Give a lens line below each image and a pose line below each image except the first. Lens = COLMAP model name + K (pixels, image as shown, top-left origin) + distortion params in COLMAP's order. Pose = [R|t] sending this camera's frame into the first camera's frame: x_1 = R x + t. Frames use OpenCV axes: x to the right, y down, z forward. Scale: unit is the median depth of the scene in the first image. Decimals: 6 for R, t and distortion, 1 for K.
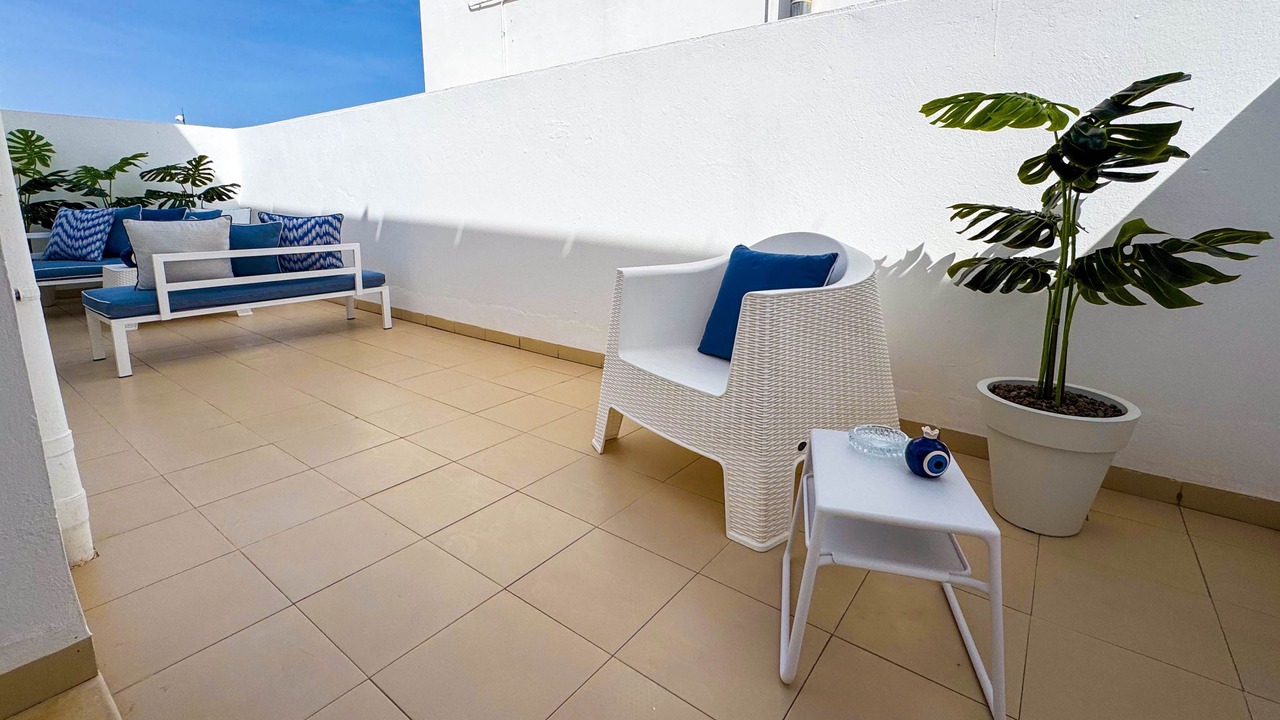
lens RADIAL K [[570.0, 0, 614.5], [0, 570.0, 301.8], [0, 0, 1]] dist [0.000655, 0.013250]
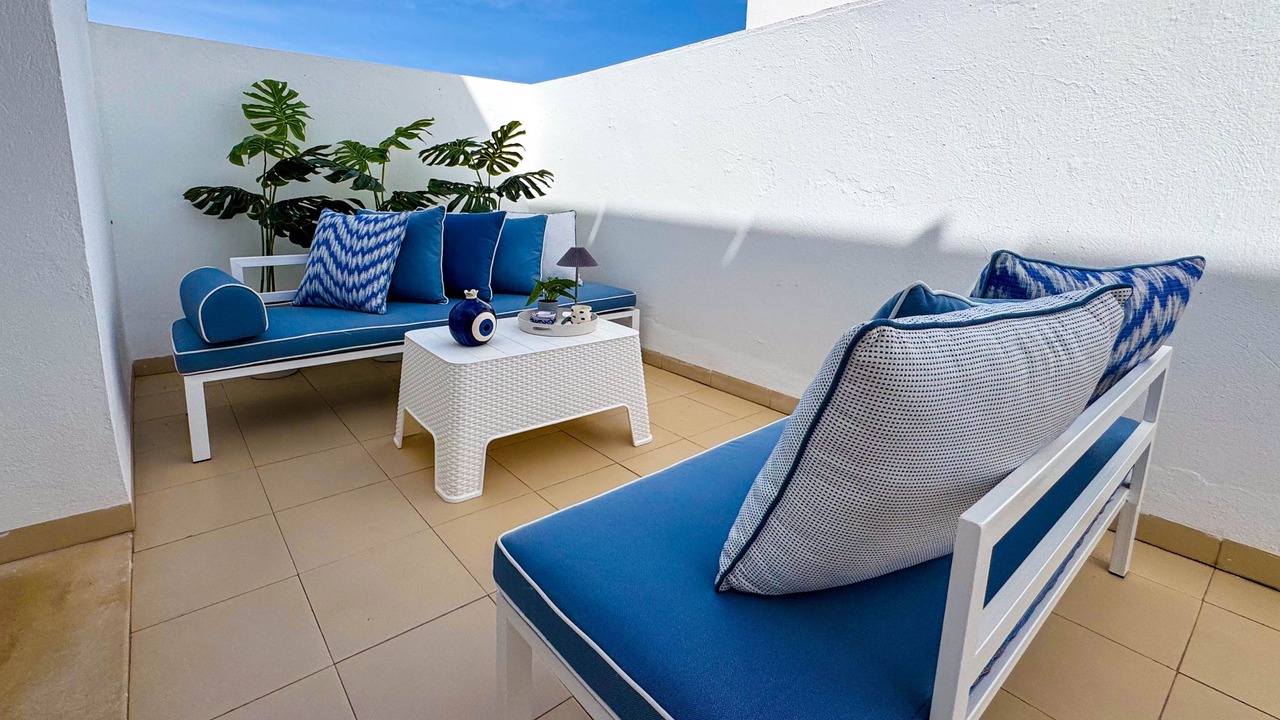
lens RADIAL K [[570.0, 0, 614.5], [0, 570.0, 301.8], [0, 0, 1]] dist [0.000655, 0.013250]
pose [[0.977015, 0.051830, -0.206772, -0.538876], [-0.050342, 0.998654, 0.012454, -0.091082], [0.207139, -0.001758, 0.978310, 0.493401]]
